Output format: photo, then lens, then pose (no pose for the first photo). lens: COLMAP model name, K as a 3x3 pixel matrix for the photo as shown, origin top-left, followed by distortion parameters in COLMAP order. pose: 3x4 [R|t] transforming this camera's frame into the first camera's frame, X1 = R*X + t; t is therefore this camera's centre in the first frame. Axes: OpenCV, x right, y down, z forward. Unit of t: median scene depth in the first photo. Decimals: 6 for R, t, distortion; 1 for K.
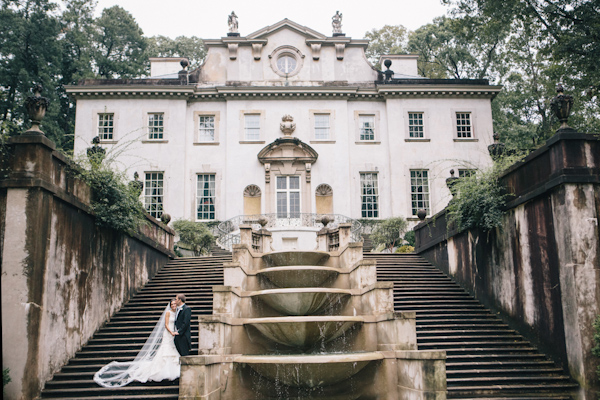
lens RADIAL K [[610.0, 0, 313.4], [0, 610.0, 210.4], [0, 0, 1]] dist [-0.055104, 0.000000]
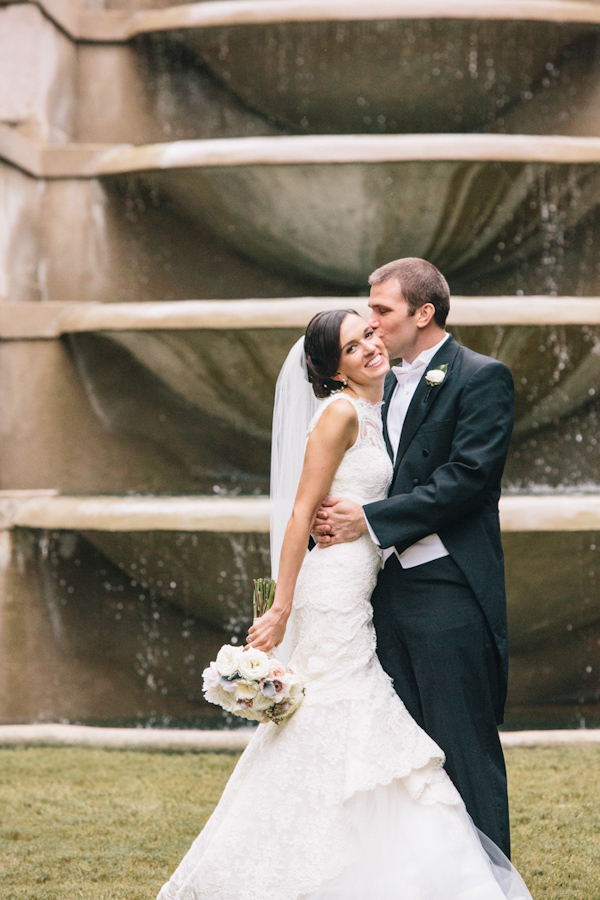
lens RADIAL K [[5130.0, 0, 302.3], [0, 5130.0, 447.8], [0, 0, 1]] dist [1.685952, 0.000000]
pose [[0.998026, 0.010526, -0.061920, 0.026096], [0.002730, 0.977658, 0.210186, -0.051364], [0.062749, -0.209940, 0.975699, -0.251525]]
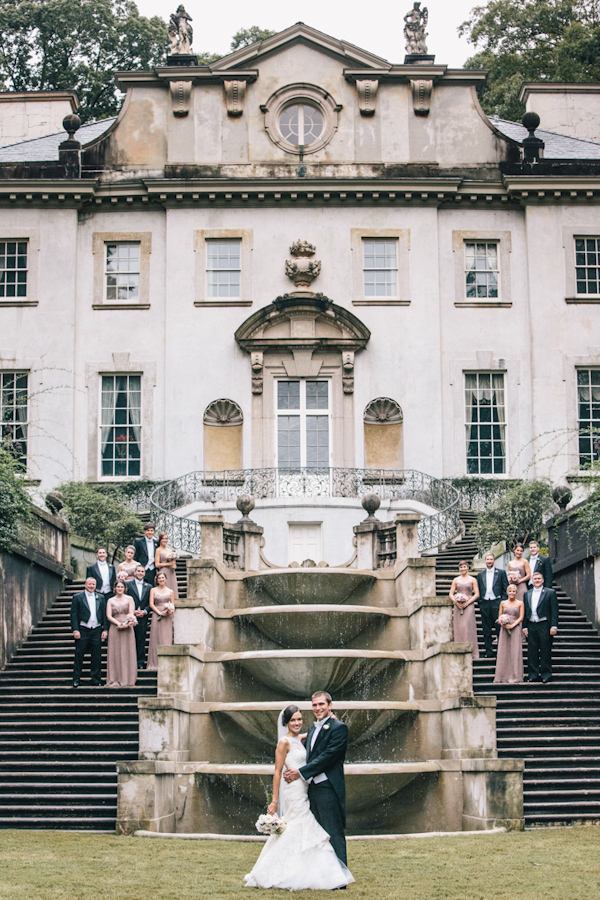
lens RADIAL K [[1825.5, 0, 297.0], [0, 1825.5, 449.0], [0, 0, 1]] dist [-0.255024, 0.000000]
pose [[0.998354, 0.006592, -0.056976, 0.030713], [-0.003901, 0.998877, 0.047227, -0.069194], [0.057223, -0.046927, 0.997258, -0.337281]]
